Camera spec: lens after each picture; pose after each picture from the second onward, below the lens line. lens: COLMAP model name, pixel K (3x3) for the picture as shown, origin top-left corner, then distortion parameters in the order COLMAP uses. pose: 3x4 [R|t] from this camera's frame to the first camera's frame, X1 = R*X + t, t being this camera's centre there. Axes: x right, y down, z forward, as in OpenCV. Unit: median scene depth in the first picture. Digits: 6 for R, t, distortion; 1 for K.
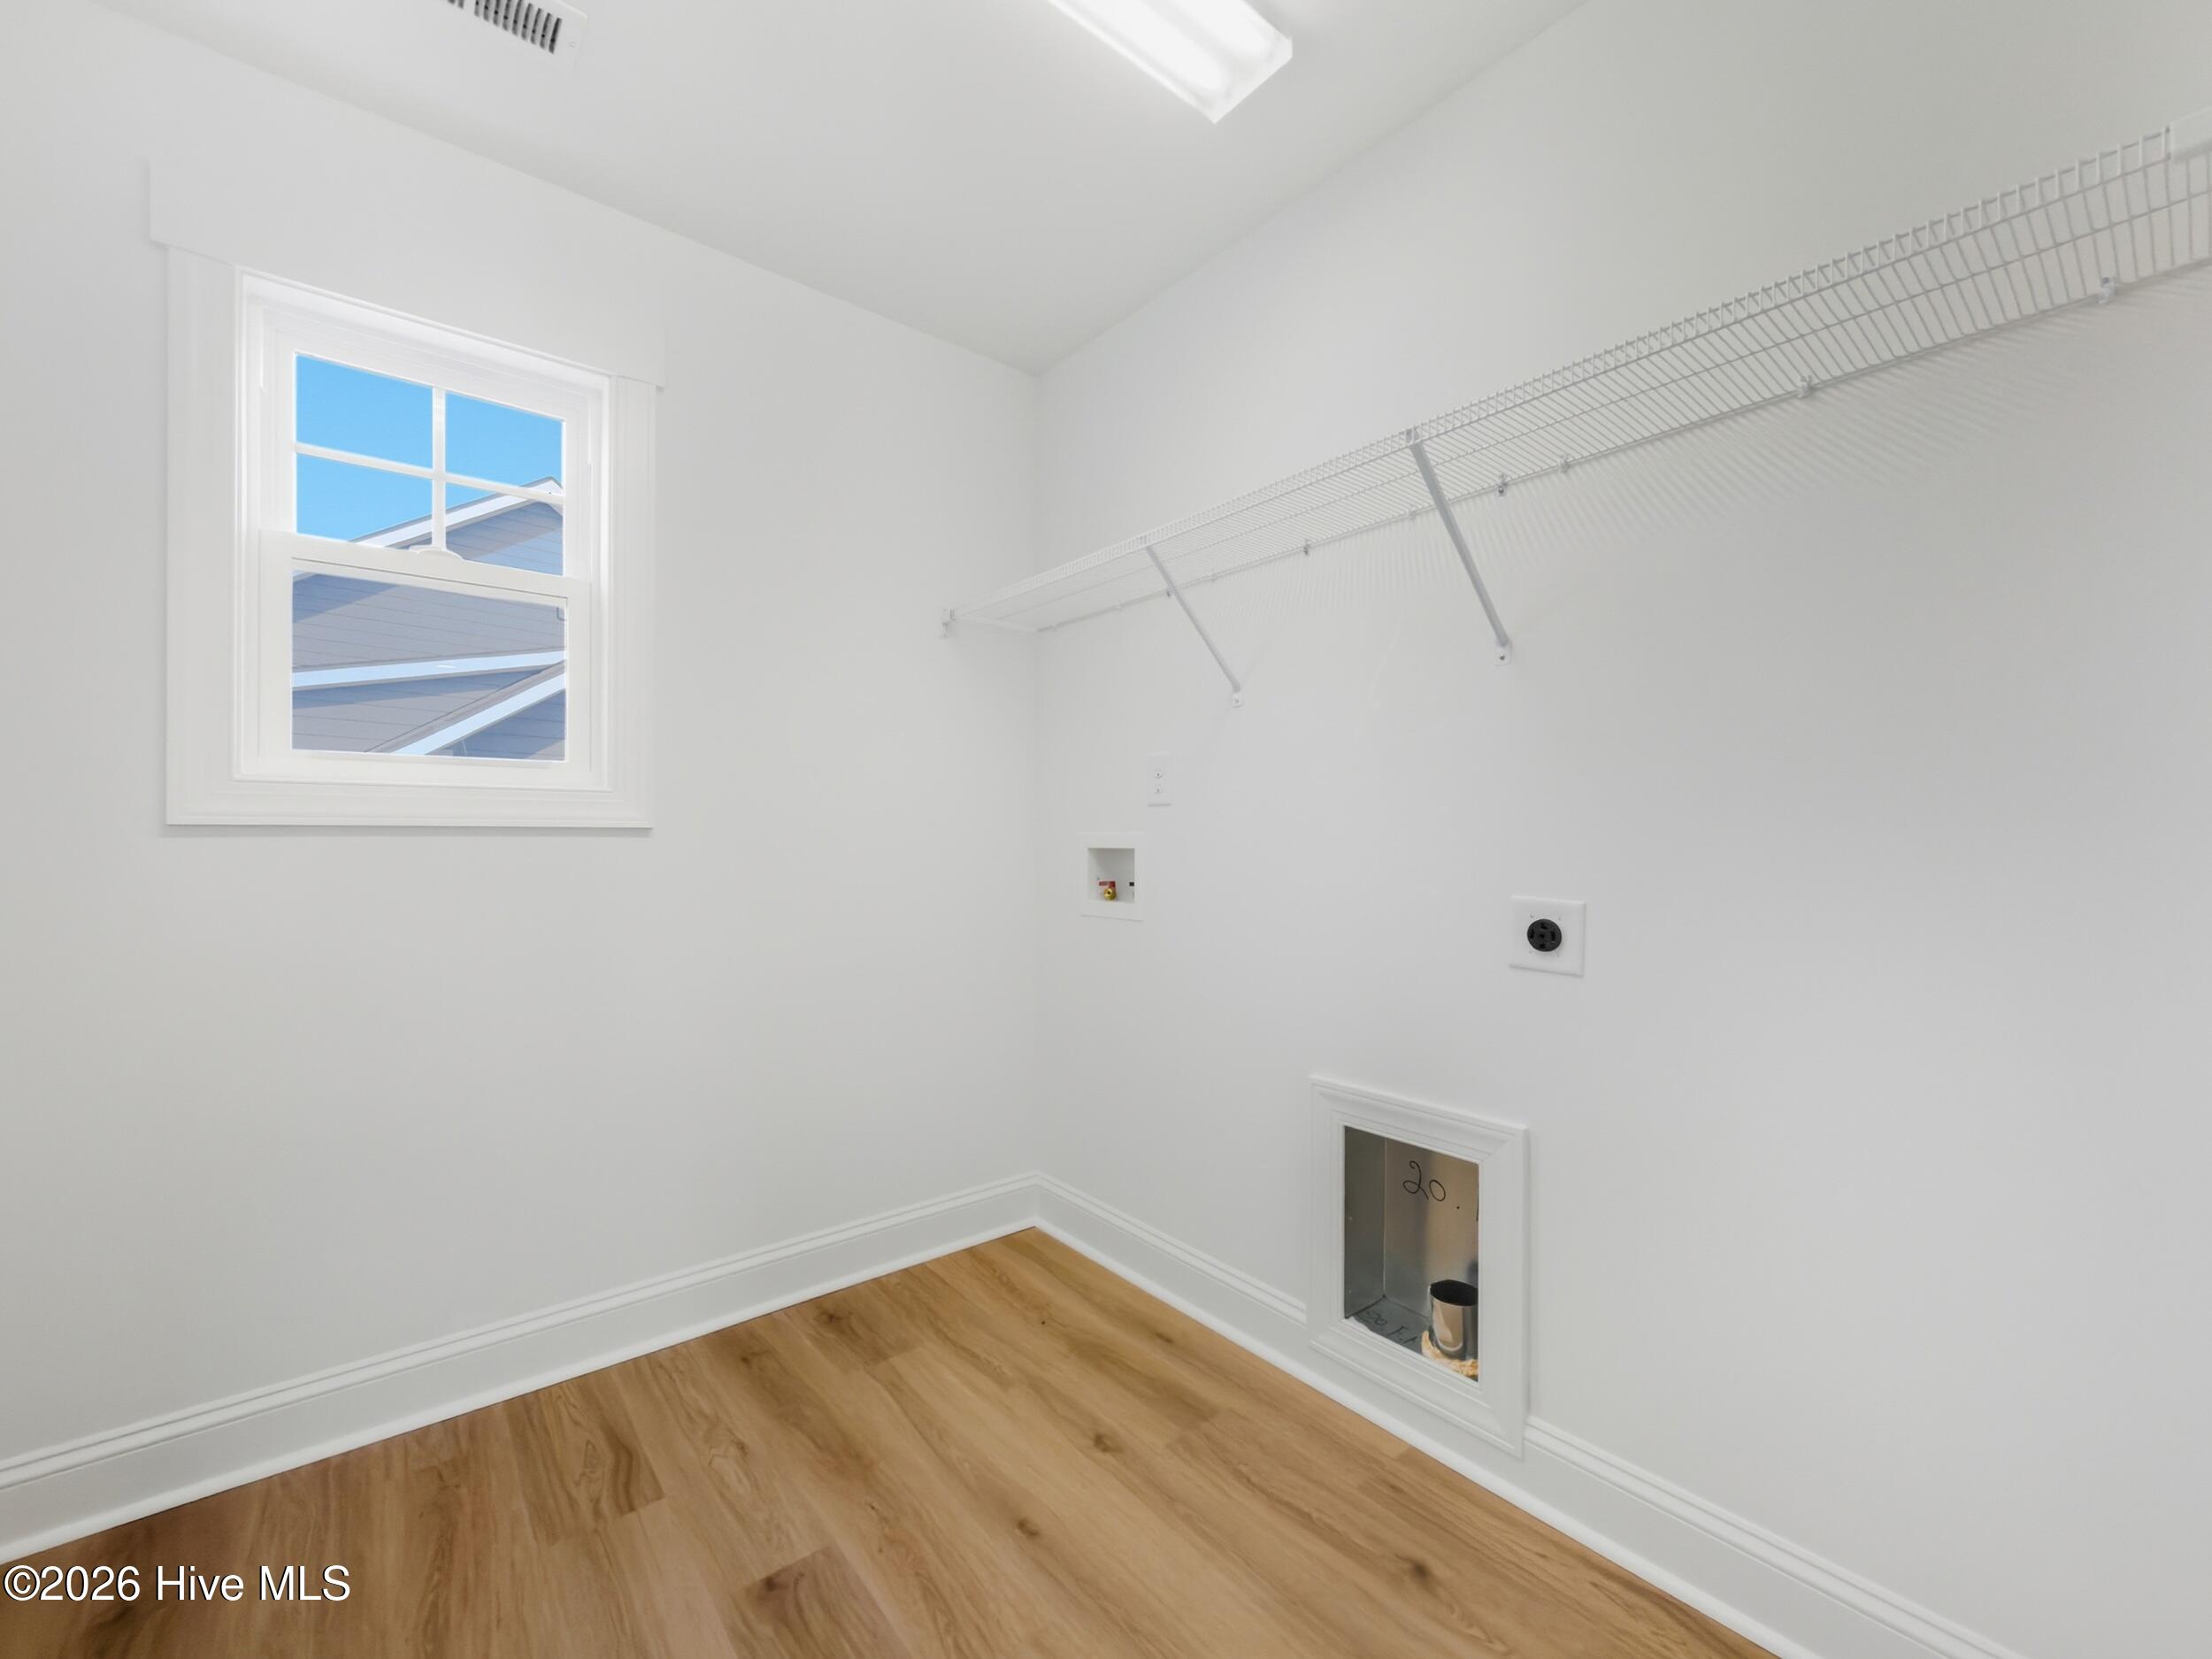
lens RADIAL K [[901.4, 0, 1109.9], [0, 901.4, 841.2], [0, 0, 1]] dist [0.000393, -0.000038]
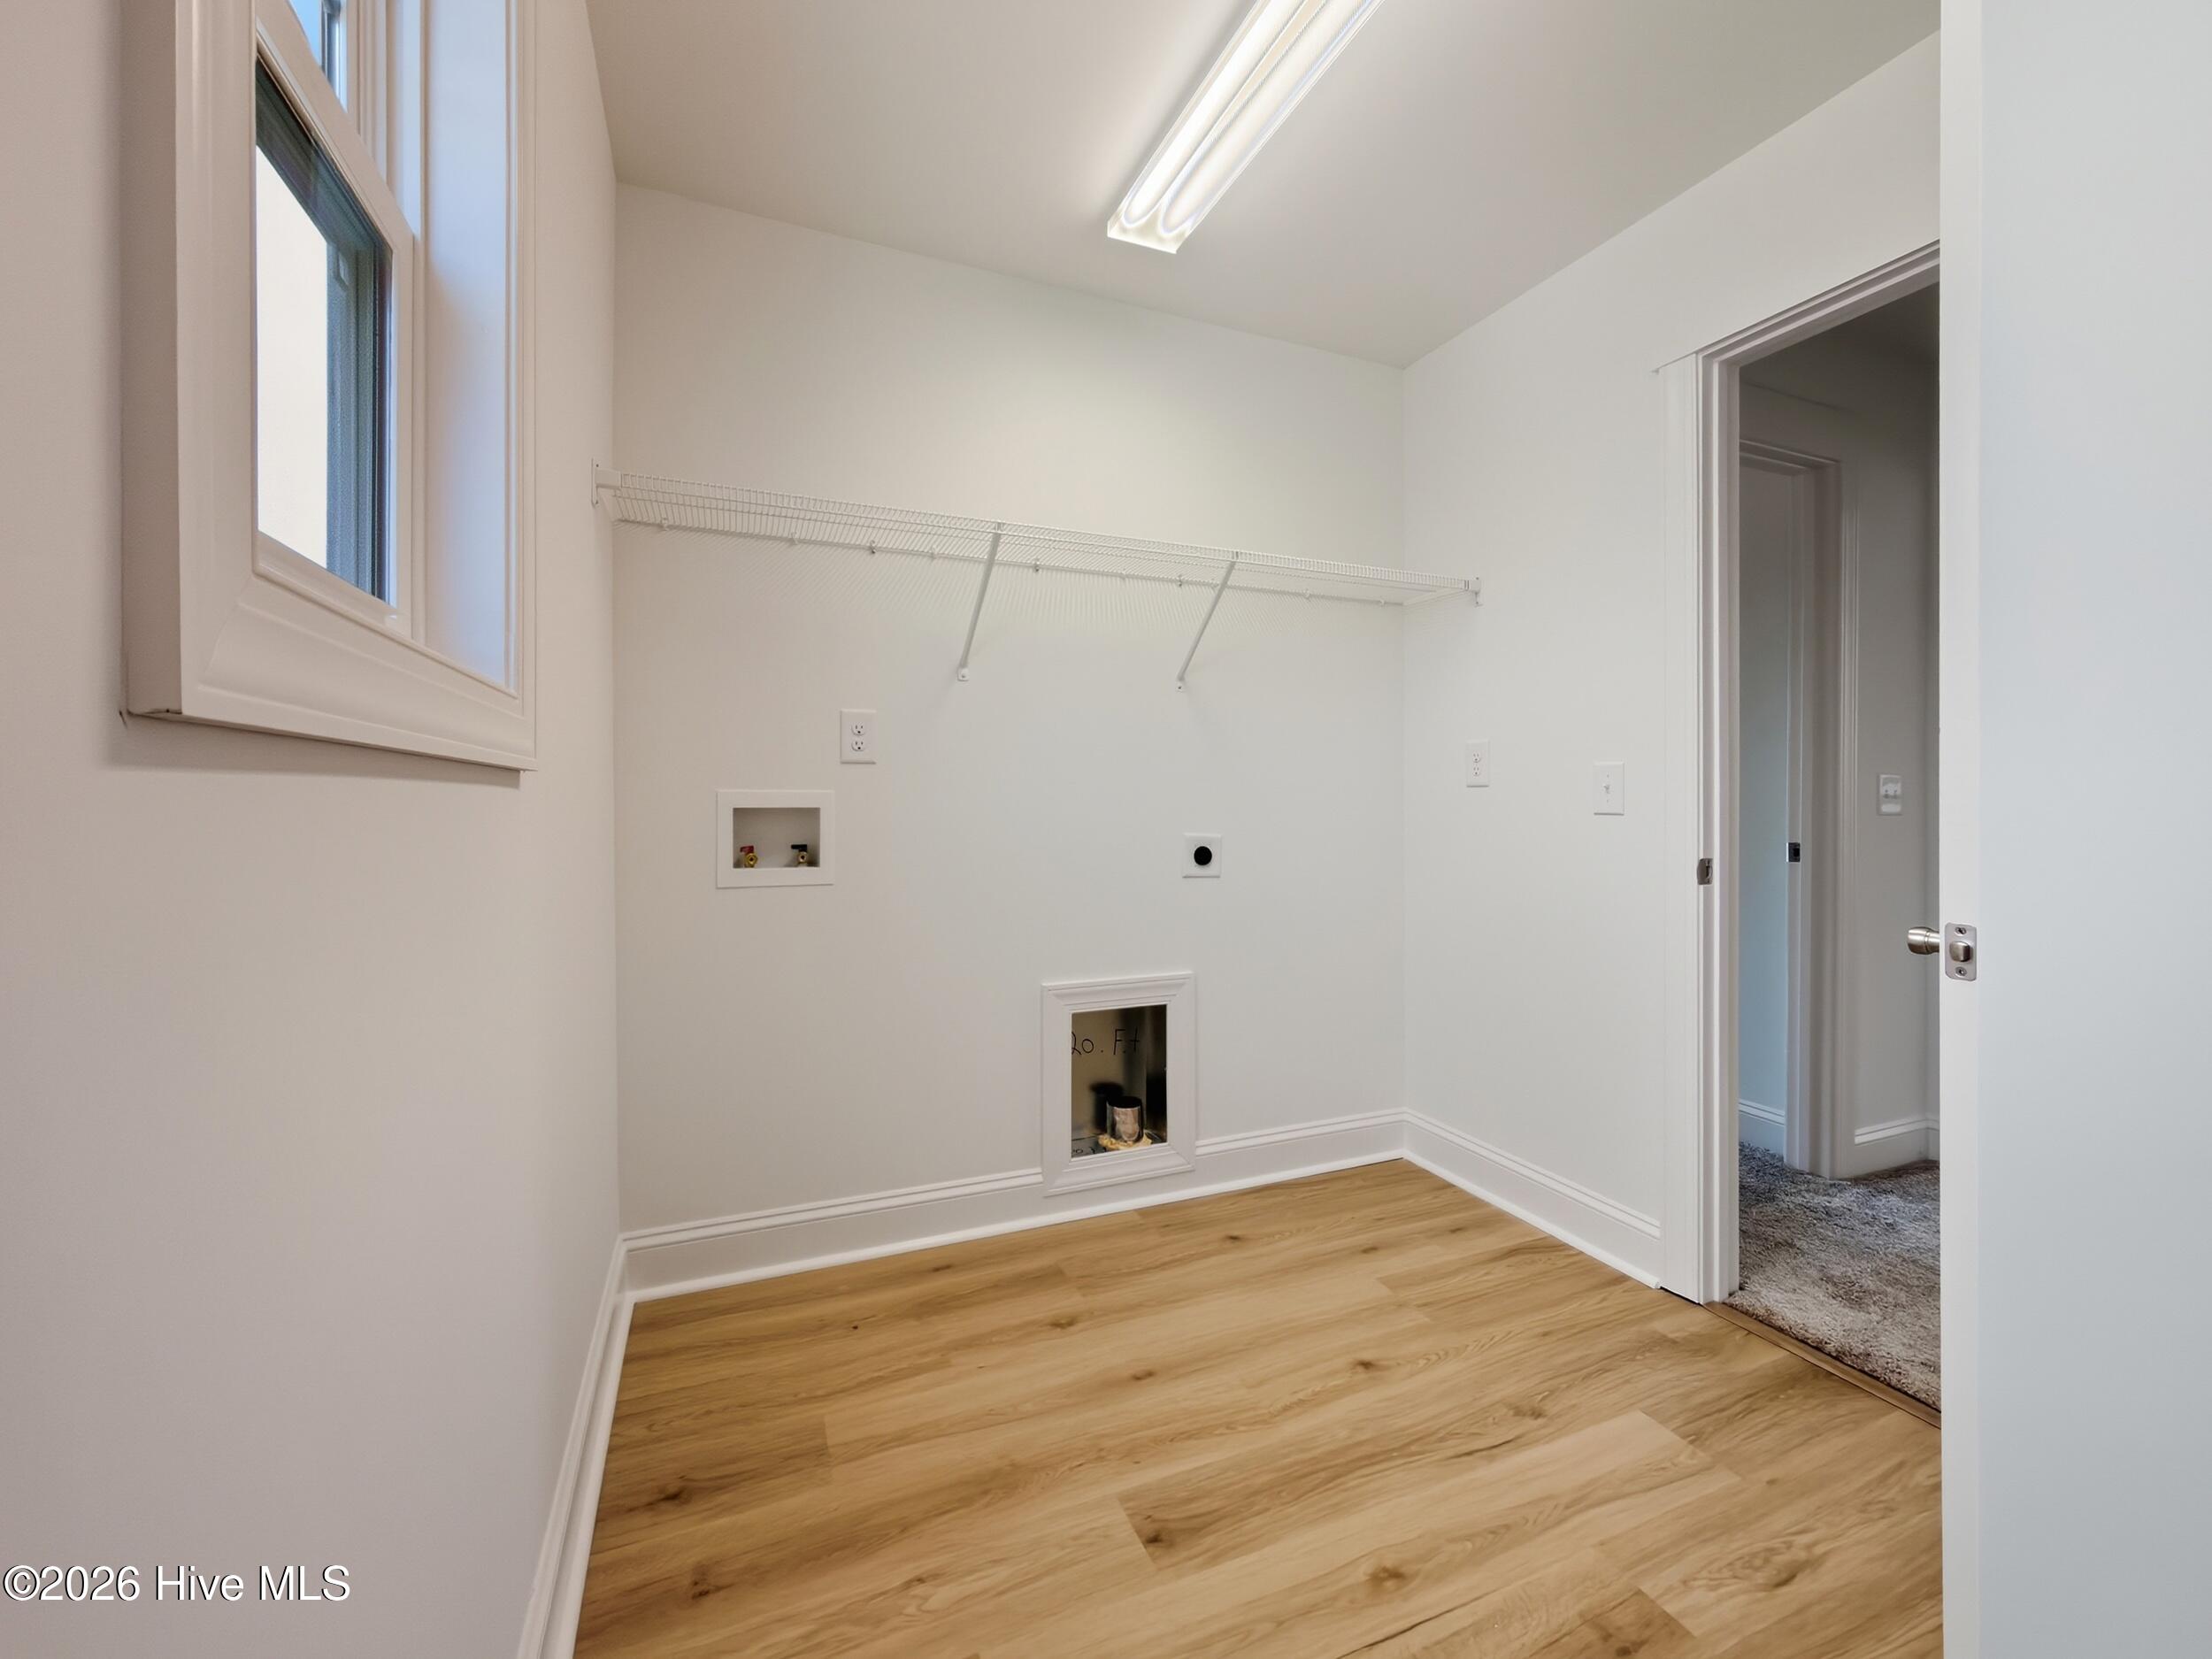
lens RADIAL K [[901.4, 0, 1109.1], [0, 901.4, 811.3], [0, 0, 1]] dist [0.000393, -0.000038]
pose [[0.283131, -0.003288, 0.959076, -1.082844], [0.002538, 0.999993, 0.002679, 0.014378], [-0.959078, 0.001676, 0.283137, 0.617176]]
